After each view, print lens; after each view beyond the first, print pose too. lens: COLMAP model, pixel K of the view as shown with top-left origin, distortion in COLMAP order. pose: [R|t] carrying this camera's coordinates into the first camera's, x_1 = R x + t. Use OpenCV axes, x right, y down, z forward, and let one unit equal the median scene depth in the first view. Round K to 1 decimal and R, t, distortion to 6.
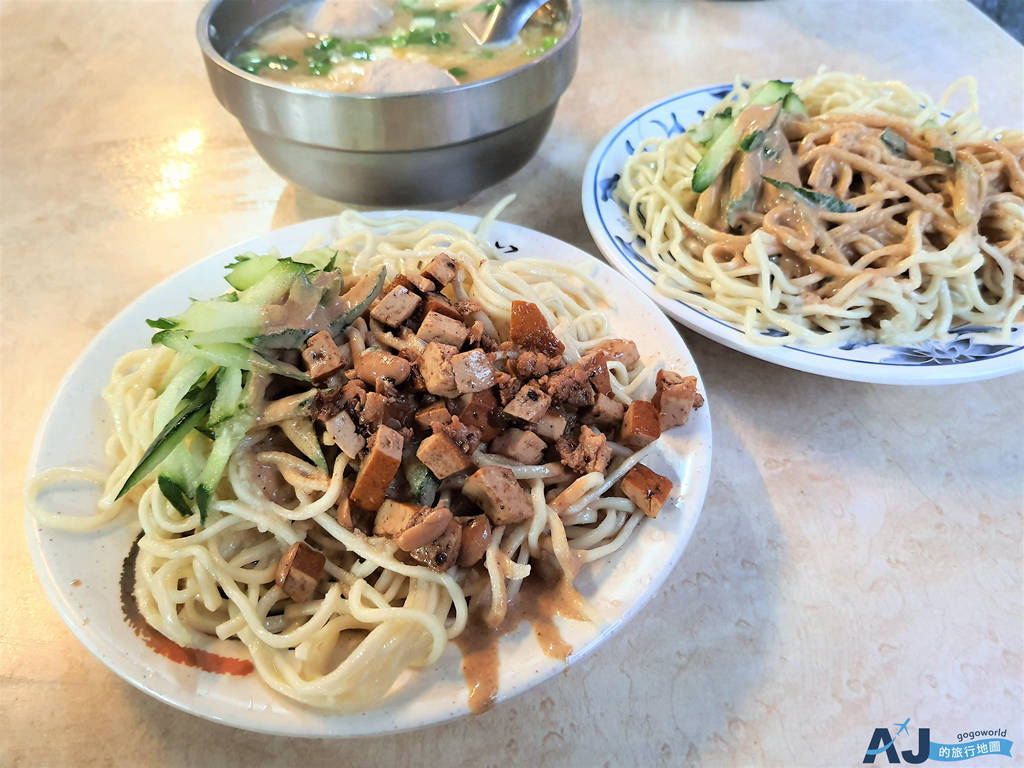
lens RADIAL K [[809.9, 0, 512.0], [0, 809.9, 384.0], [0, 0, 1]] dist [0.112602, -0.258663]
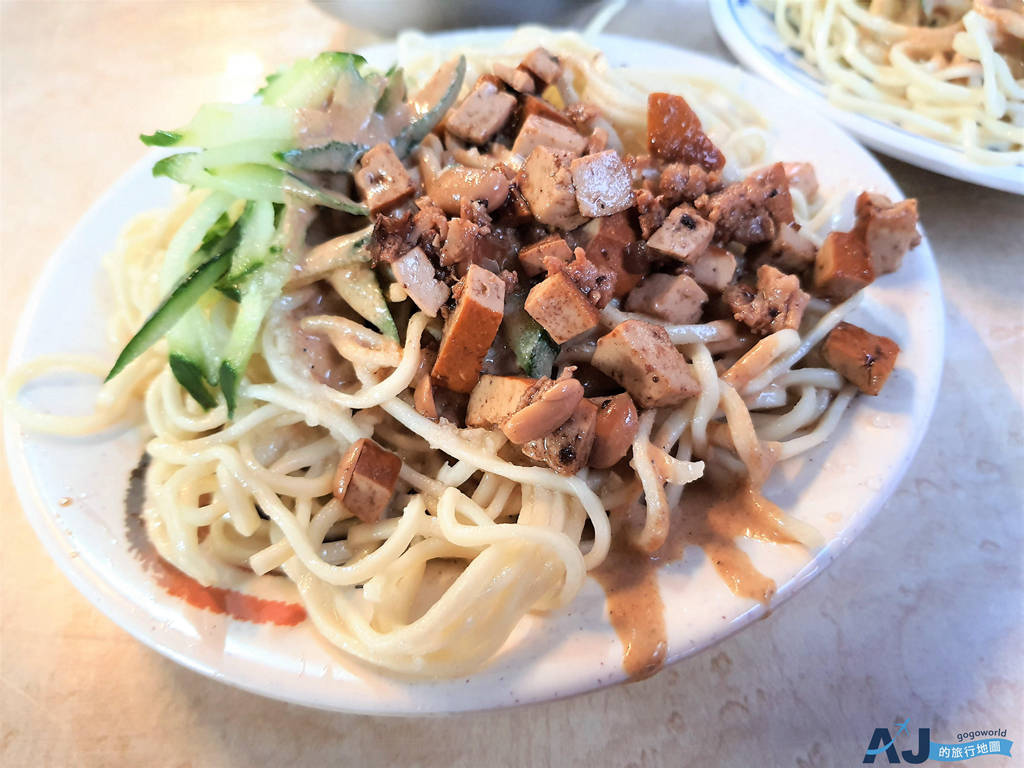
lens RADIAL K [[809.9, 0, 512.0], [0, 809.9, 384.0], [0, 0, 1]] dist [0.112602, -0.258663]
pose [[0.996104, -0.029916, -0.082956, -0.070198], [0.035334, 0.997283, 0.064639, 0.101717], [0.080797, -0.067318, 0.994455, 0.303206]]
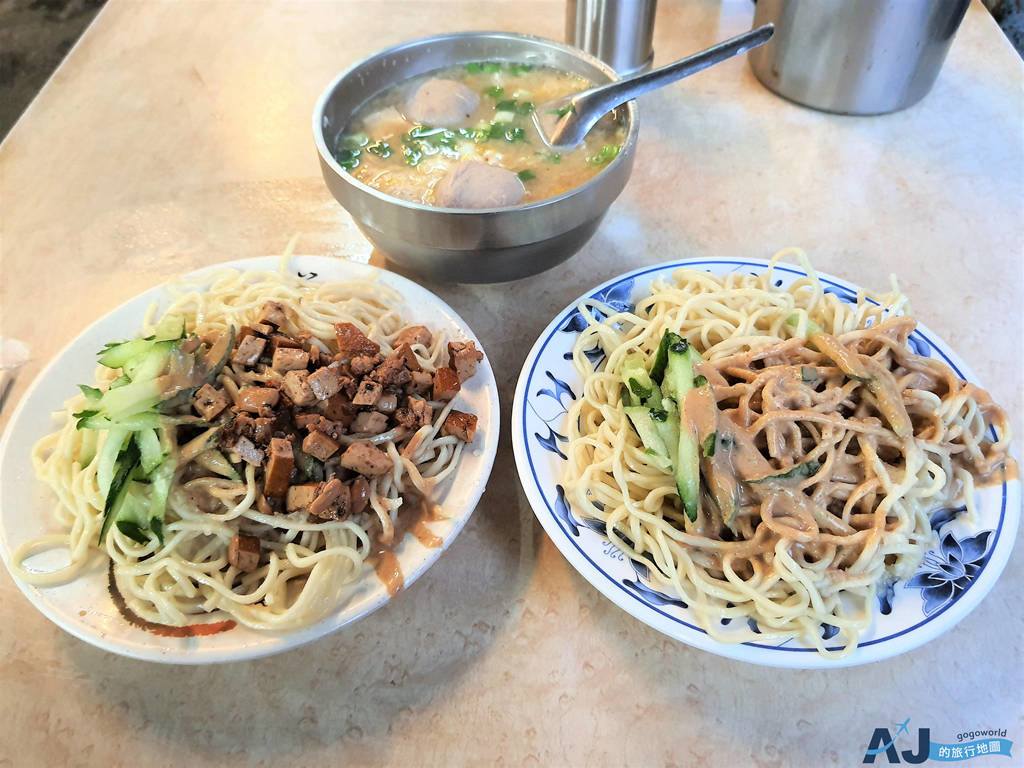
lens RADIAL K [[809.9, 0, 512.0], [0, 809.9, 384.0], [0, 0, 1]] dist [0.112602, -0.258663]
pose [[0.934127, -0.279826, 0.221594, -0.055792], [0.262799, 0.959279, 0.103536, -0.074386], [-0.241542, -0.038481, 0.969627, -0.463517]]
